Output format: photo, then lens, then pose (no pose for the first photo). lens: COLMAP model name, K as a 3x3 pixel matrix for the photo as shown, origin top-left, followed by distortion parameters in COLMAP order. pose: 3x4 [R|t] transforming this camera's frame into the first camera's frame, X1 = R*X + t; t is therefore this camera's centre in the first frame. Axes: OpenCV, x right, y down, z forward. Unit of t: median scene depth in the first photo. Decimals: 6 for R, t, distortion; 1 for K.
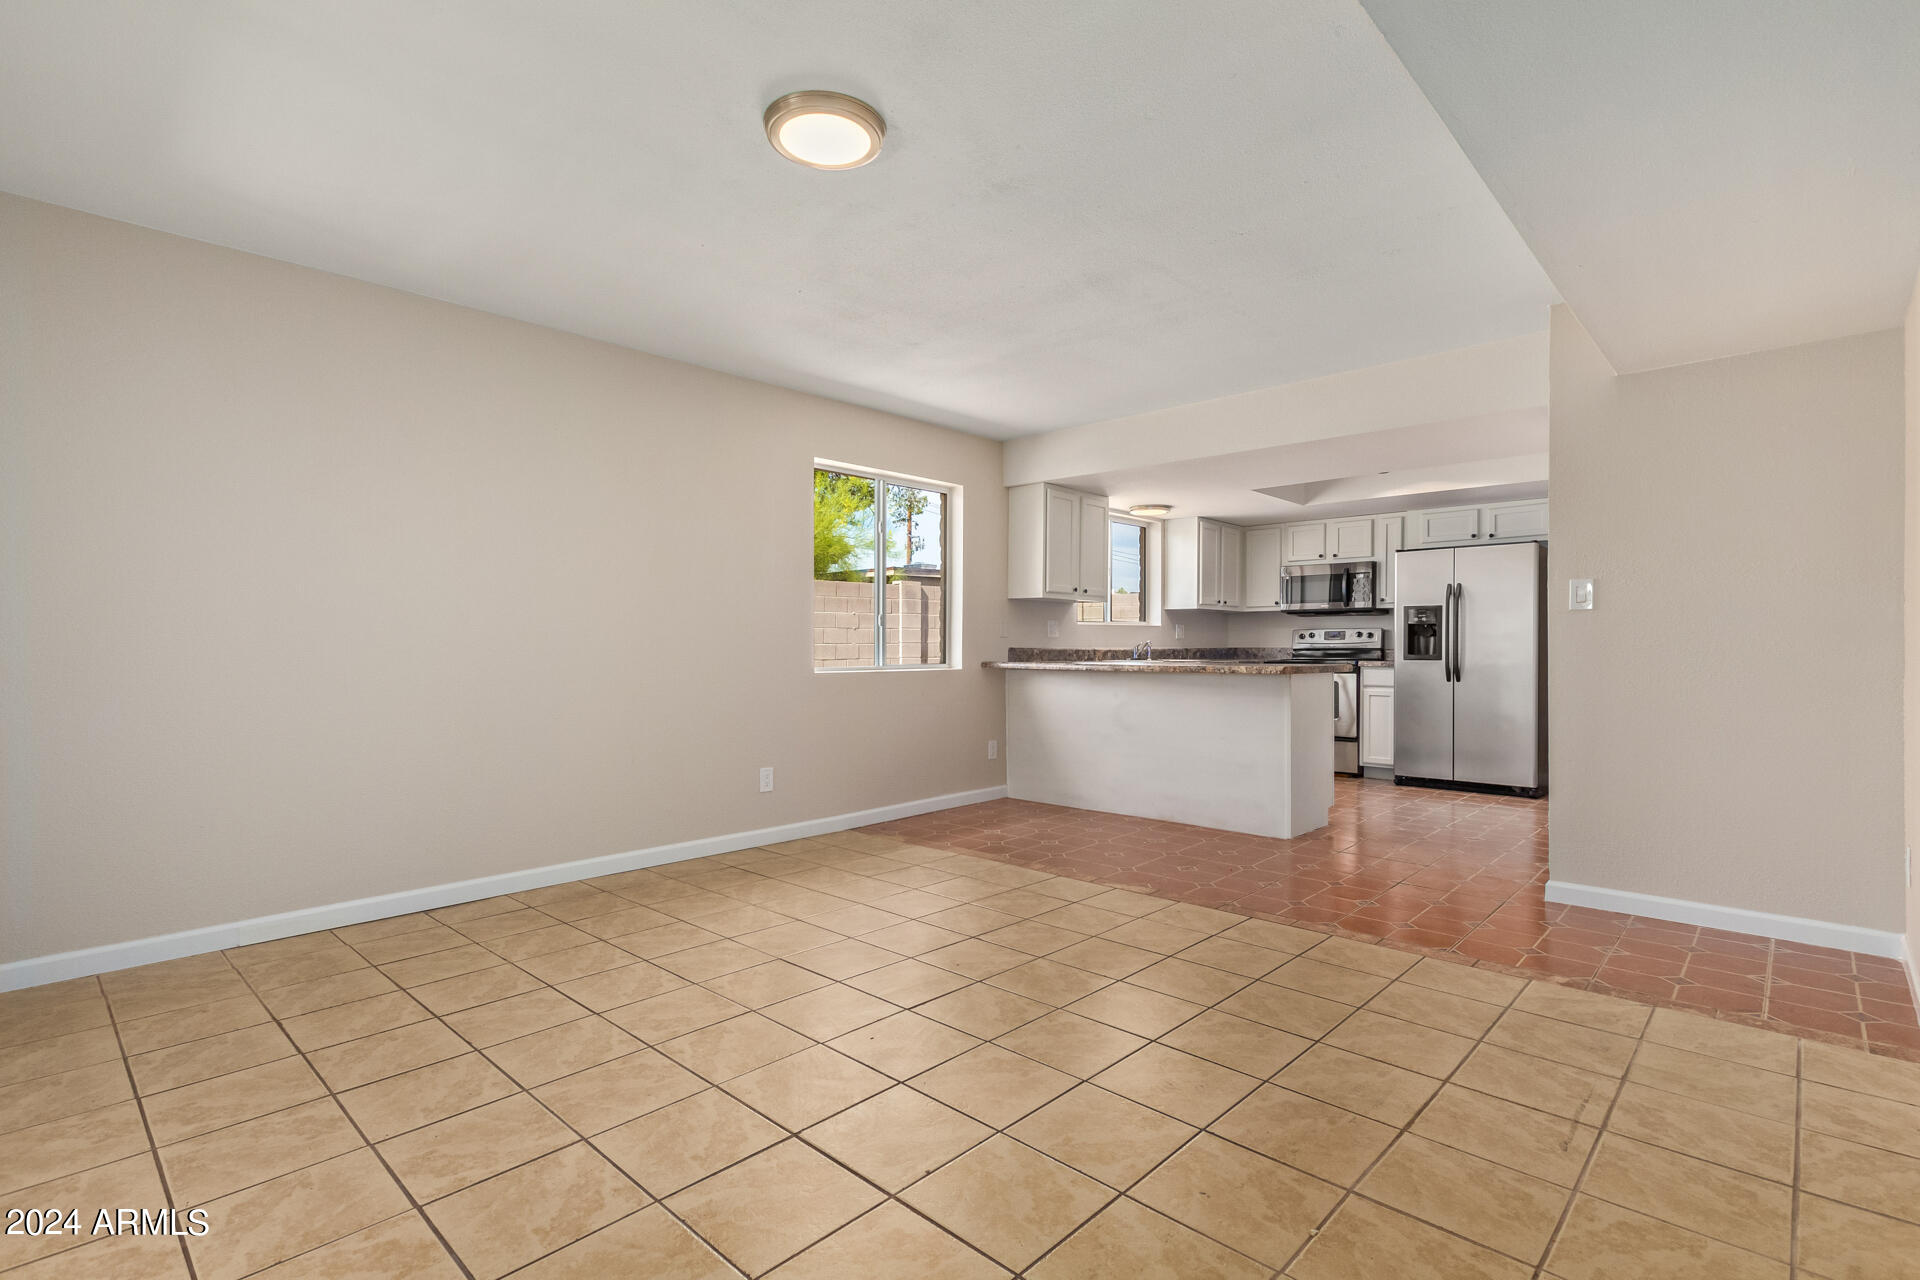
lens RADIAL K [[901.6, 0, 955.9], [0, 901.6, 642.2], [0, 0, 1]] dist [0.015957, -0.007610]
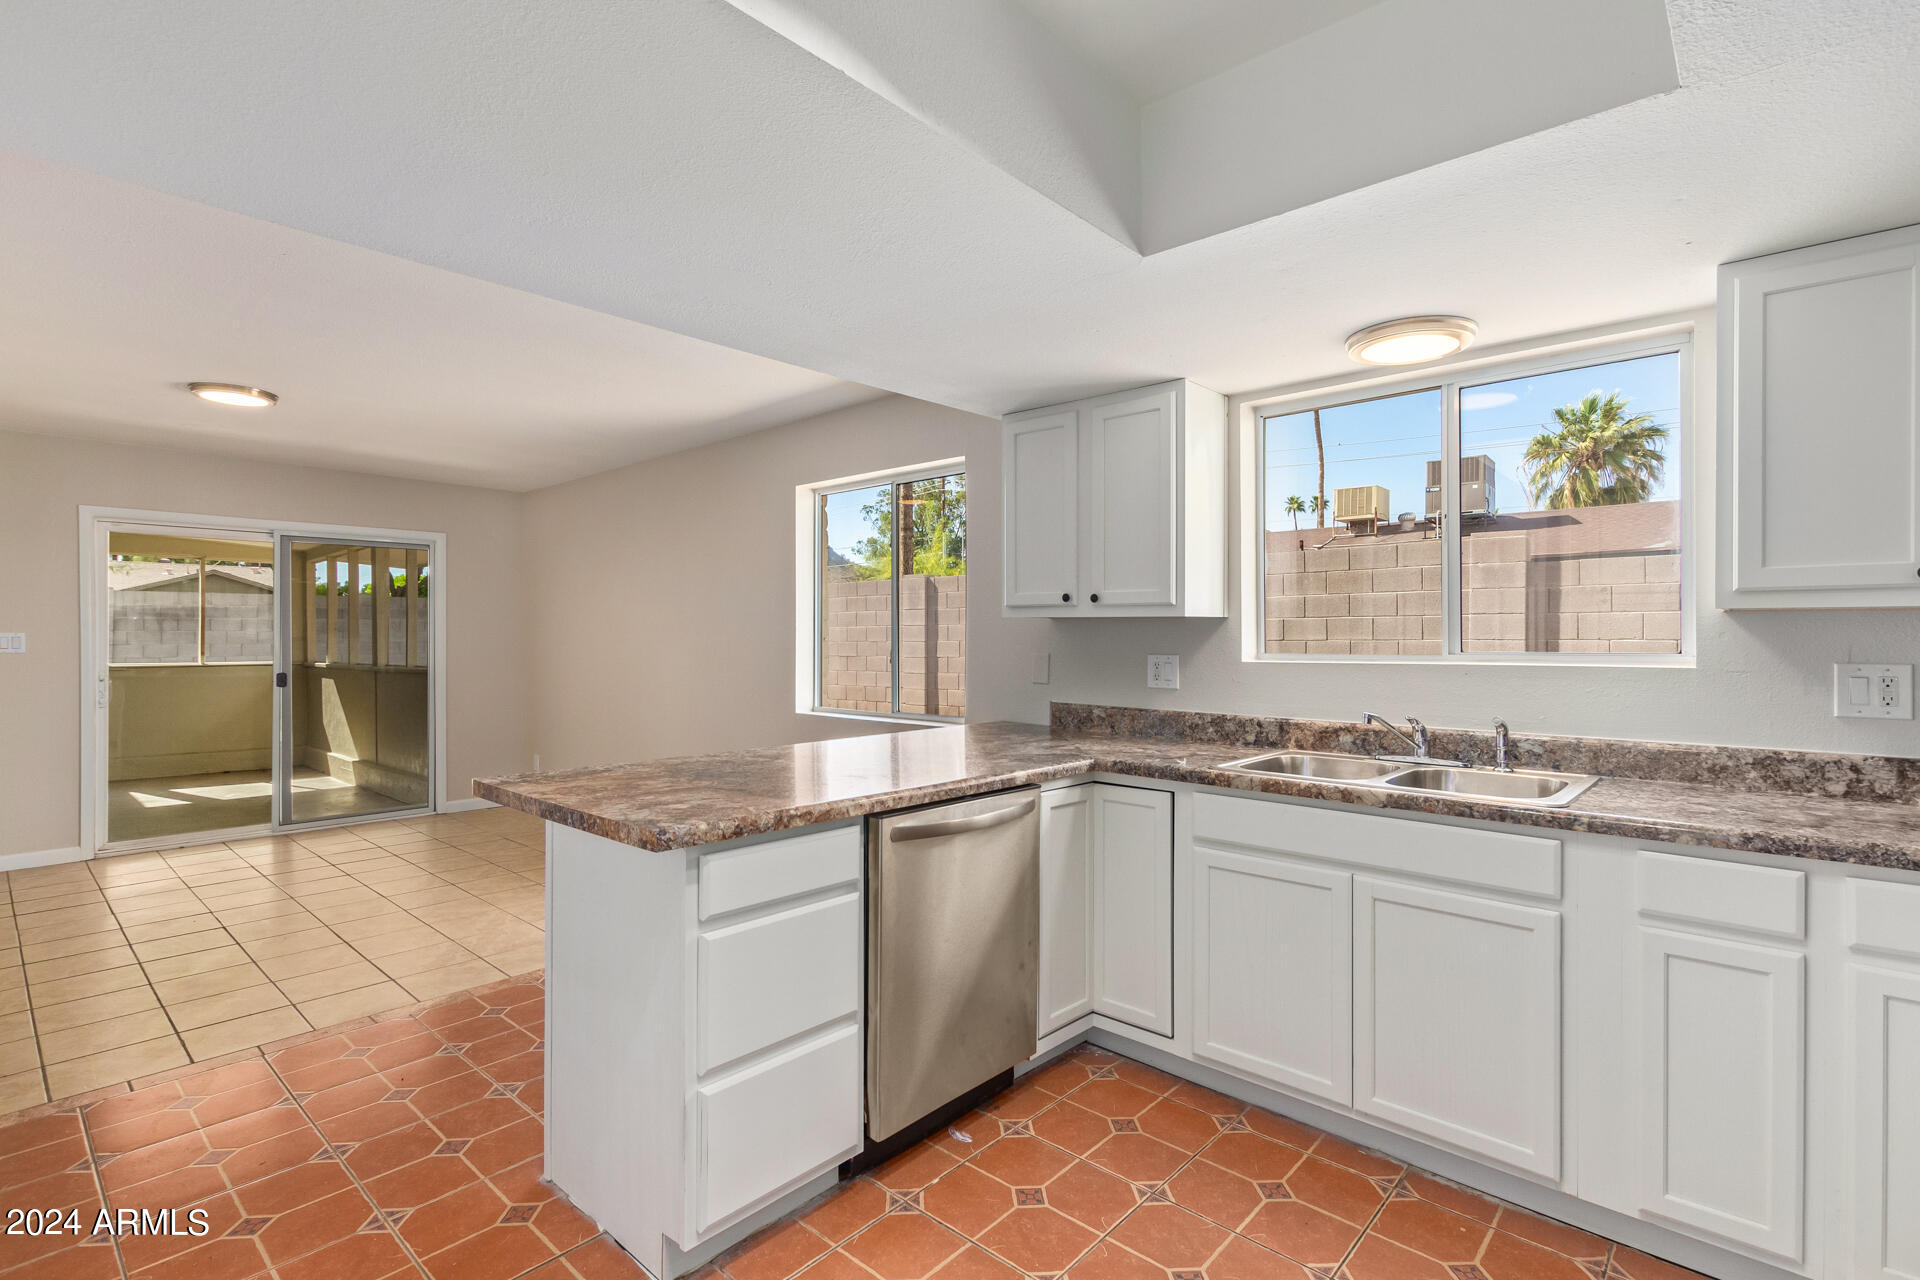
lens RADIAL K [[883.8, 0, 970.4], [0, 883.8, 637.2], [0, 0, 1]] dist [-0.000809, -0.000856]
pose [[0.031862, -0.003303, -0.999487, 0.602250], [0.001431, 0.999994, -0.003259, -0.033205], [0.999491, -0.001326, 0.031866, 0.893040]]
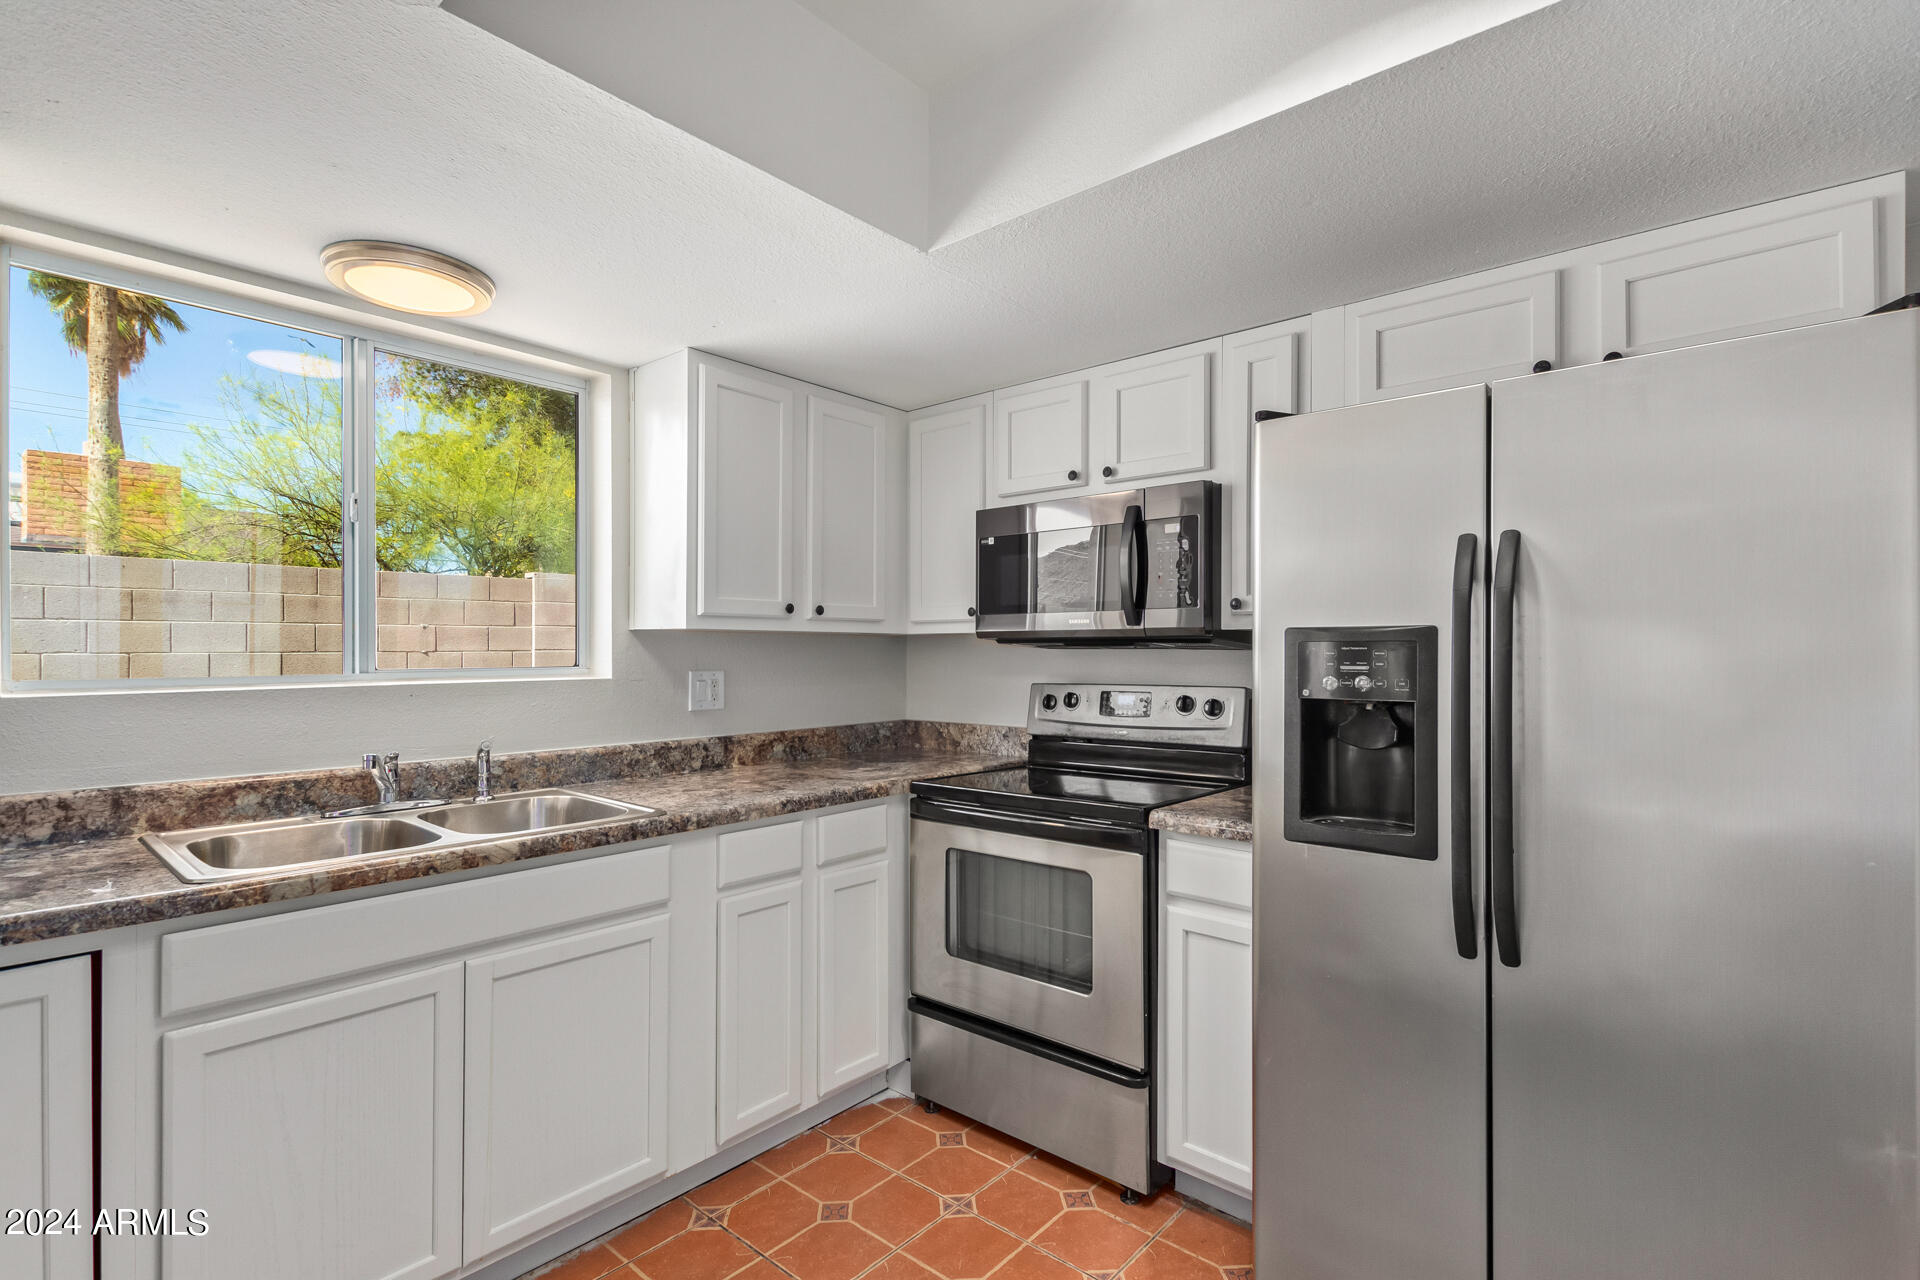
lens RADIAL K [[901.6, 0, 955.9], [0, 901.6, 642.2], [0, 0, 1]] dist [0.015957, -0.007610]
pose [[0.999133, -0.001268, 0.041621, 0.405632], [0.001447, 0.999990, -0.004263, -0.036163], [-0.041615, 0.004319, 0.999124, 0.777143]]
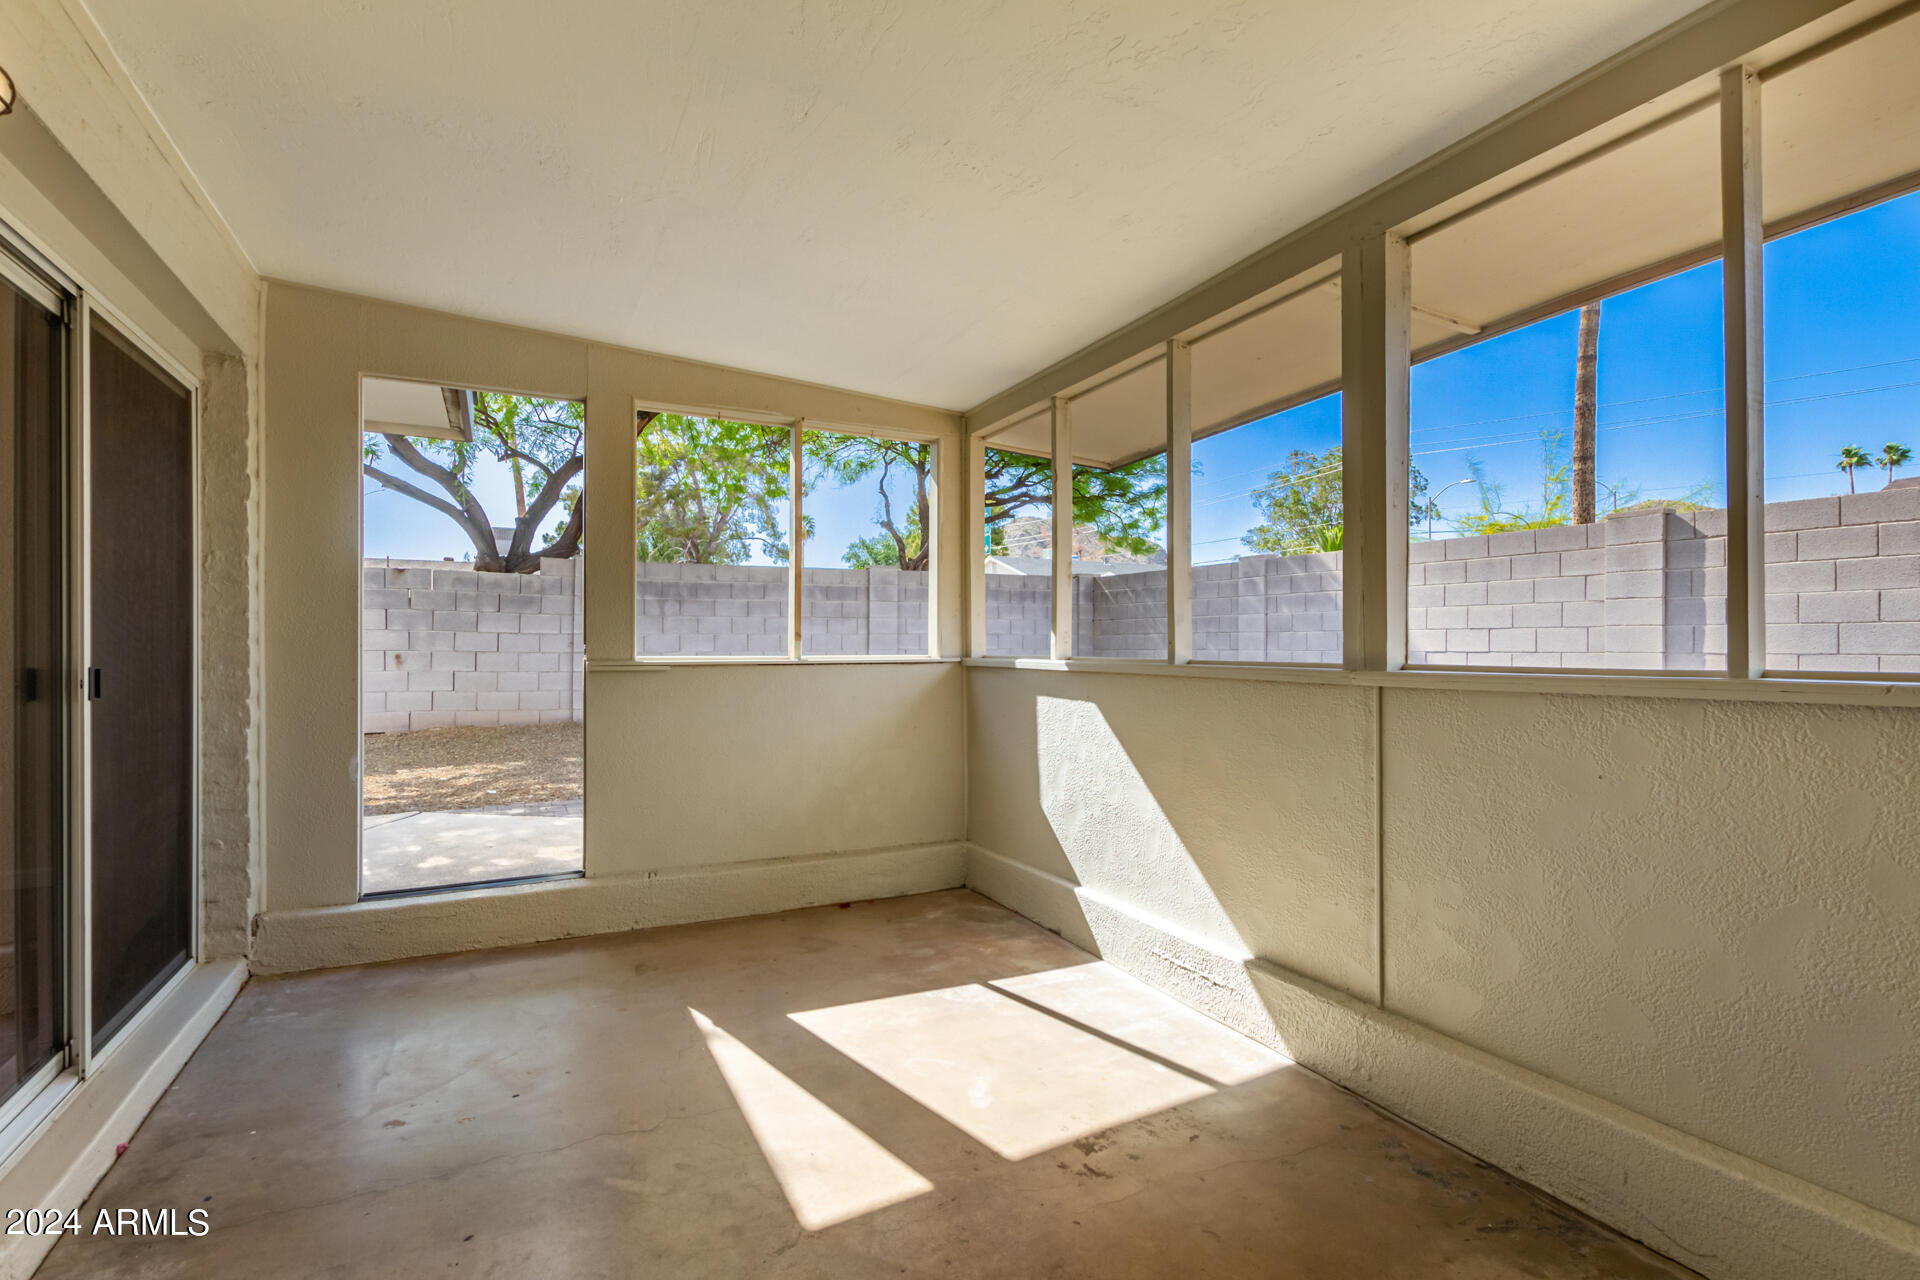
lens RADIAL K [[941.1, 0, 992.6], [0, 941.1, 640.2], [0, 0, 1]] dist [0.016515, -0.010349]
pose [[-0.332232, -0.003121, -0.943193, -0.303559], [-0.000030, 0.999995, -0.003298, -0.006777], [0.943198, -0.001067, -0.332230, 0.022696]]
